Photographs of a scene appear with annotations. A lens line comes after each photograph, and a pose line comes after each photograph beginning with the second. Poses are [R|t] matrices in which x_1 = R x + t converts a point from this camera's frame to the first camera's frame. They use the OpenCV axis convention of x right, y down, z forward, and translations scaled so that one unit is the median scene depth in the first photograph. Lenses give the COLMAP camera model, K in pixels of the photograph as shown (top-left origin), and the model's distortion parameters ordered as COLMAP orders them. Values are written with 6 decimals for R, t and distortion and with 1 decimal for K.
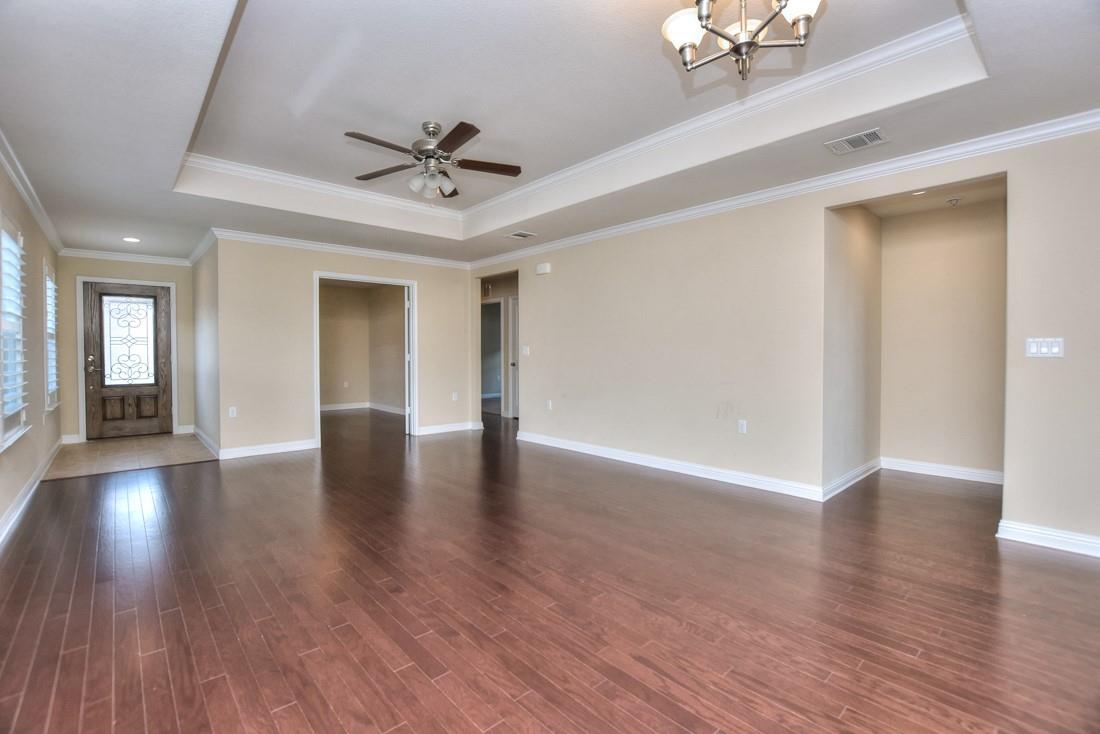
lens RADIAL K [[486.3, 0, 547.4], [0, 486.3, 362.4], [0, 0, 1]] dist [-0.033214, 0.004217]
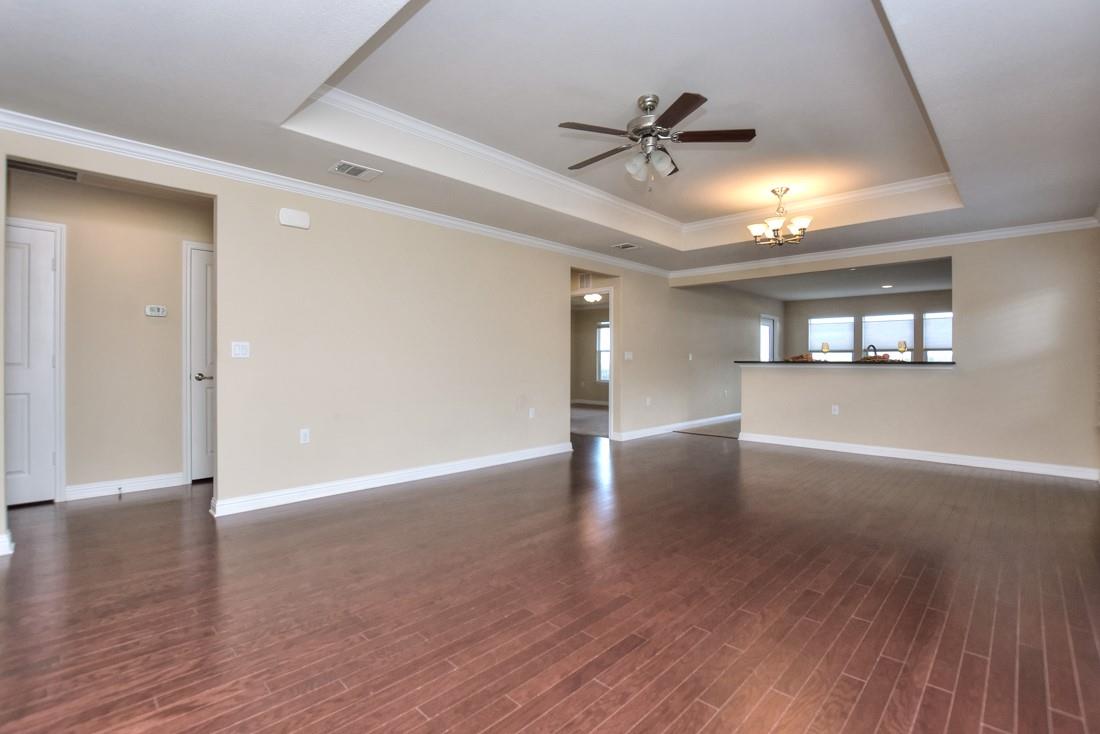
lens RADIAL K [[497.3, 0, 545.5], [0, 497.3, 363.1], [0, 0, 1]] dist [-0.030273, 0.001032]
pose [[-0.059862, -0.007182, 0.998181, -0.627484], [0.012767, 0.999887, 0.007960, -0.009038], [-0.998125, 0.013221, -0.059764, 0.689740]]
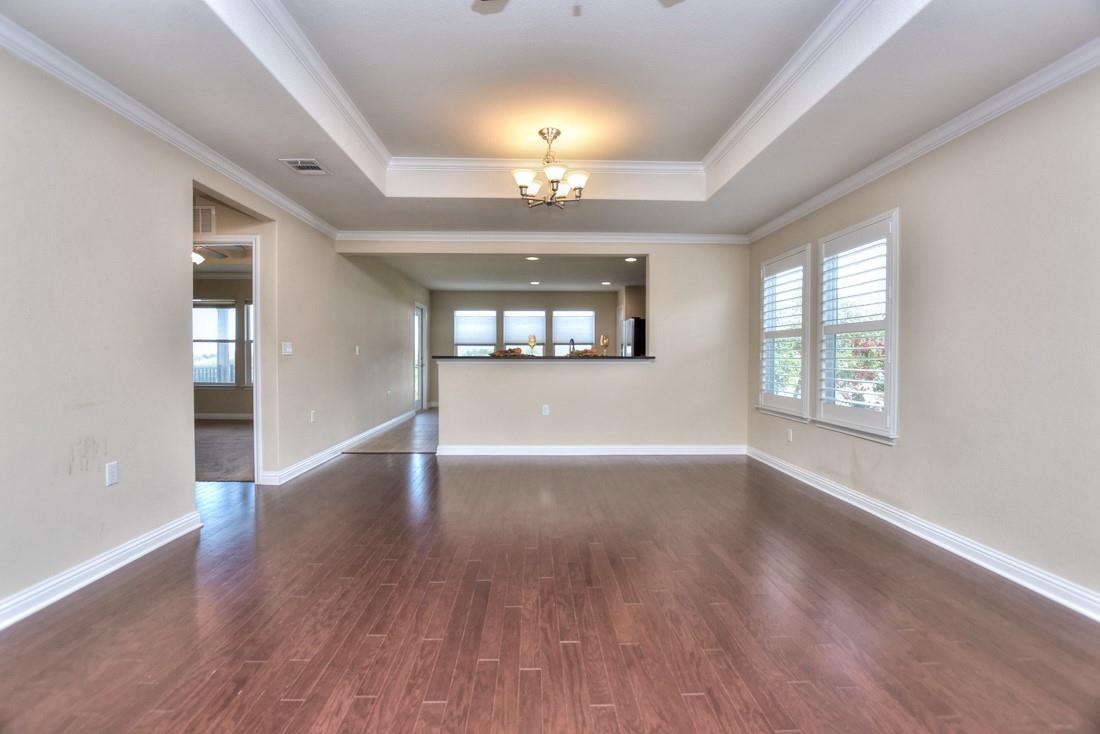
lens RADIAL K [[489.6, 0, 545.0], [0, 489.6, 363.3], [0, 0, 1]] dist [-0.028331, -0.000067]
pose [[-0.757574, -0.016324, 0.652545, -0.263357], [0.007120, 0.999421, 0.033268, -0.013501], [-0.652710, 0.029849, -0.757019, 0.721442]]
